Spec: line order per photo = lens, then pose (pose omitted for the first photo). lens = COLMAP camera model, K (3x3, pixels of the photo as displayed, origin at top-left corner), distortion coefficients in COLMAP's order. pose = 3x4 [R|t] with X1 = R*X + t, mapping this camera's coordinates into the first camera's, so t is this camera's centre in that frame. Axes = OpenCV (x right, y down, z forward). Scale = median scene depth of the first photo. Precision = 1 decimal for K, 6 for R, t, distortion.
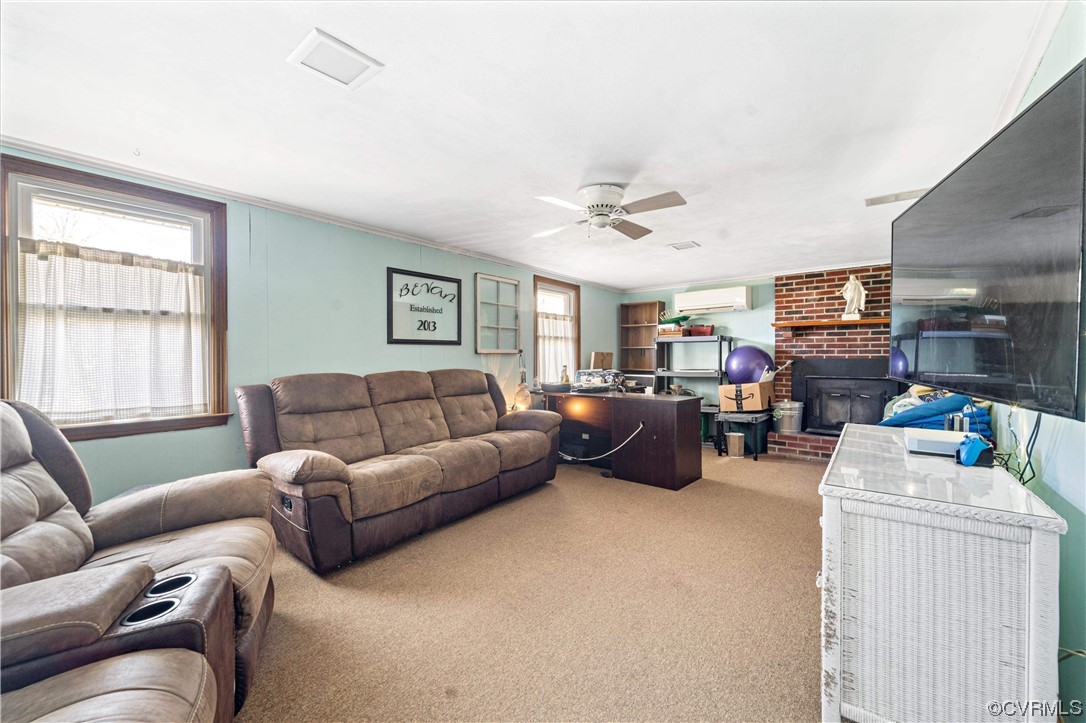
lens RADIAL K [[436.1, 0, 543.0], [0, 436.1, 361.5], [0, 0, 1]] dist [-0.001261, -0.000114]
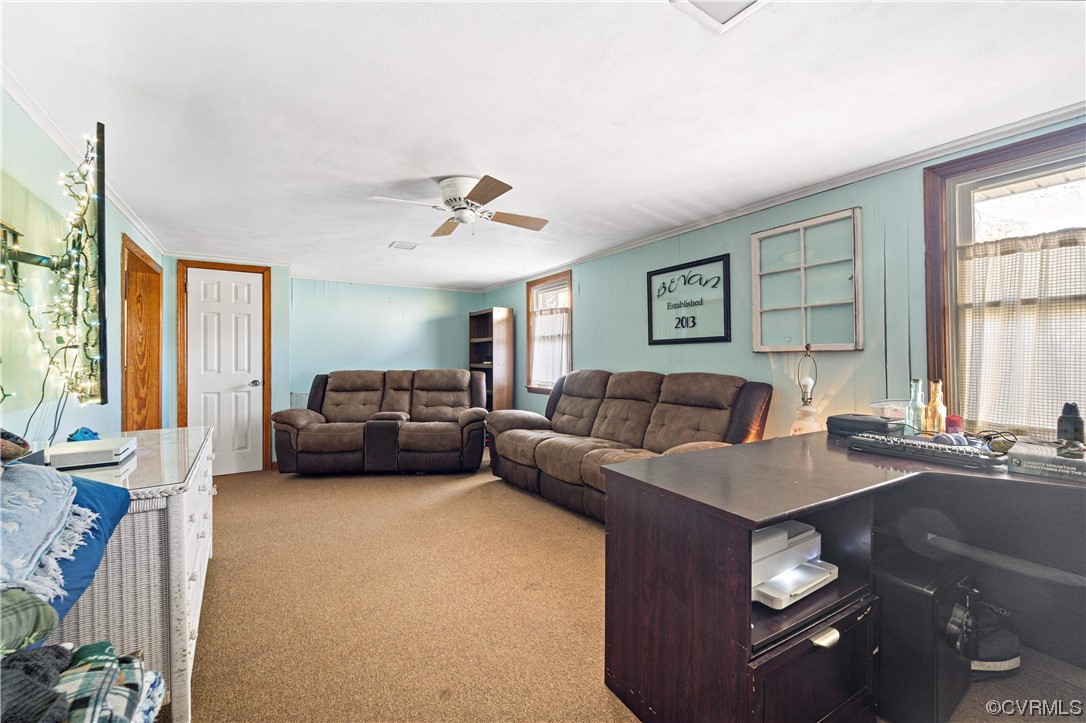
lens RADIAL K [[436.1, 0, 543.0], [0, 436.1, 361.5], [0, 0, 1]] dist [-0.001261, -0.000114]
pose [[-0.315306, 0.018333, -0.948813, 0.677808], [0.001257, 0.999821, 0.018901, -0.019486], [0.948989, 0.004767, -0.315273, 1.015515]]
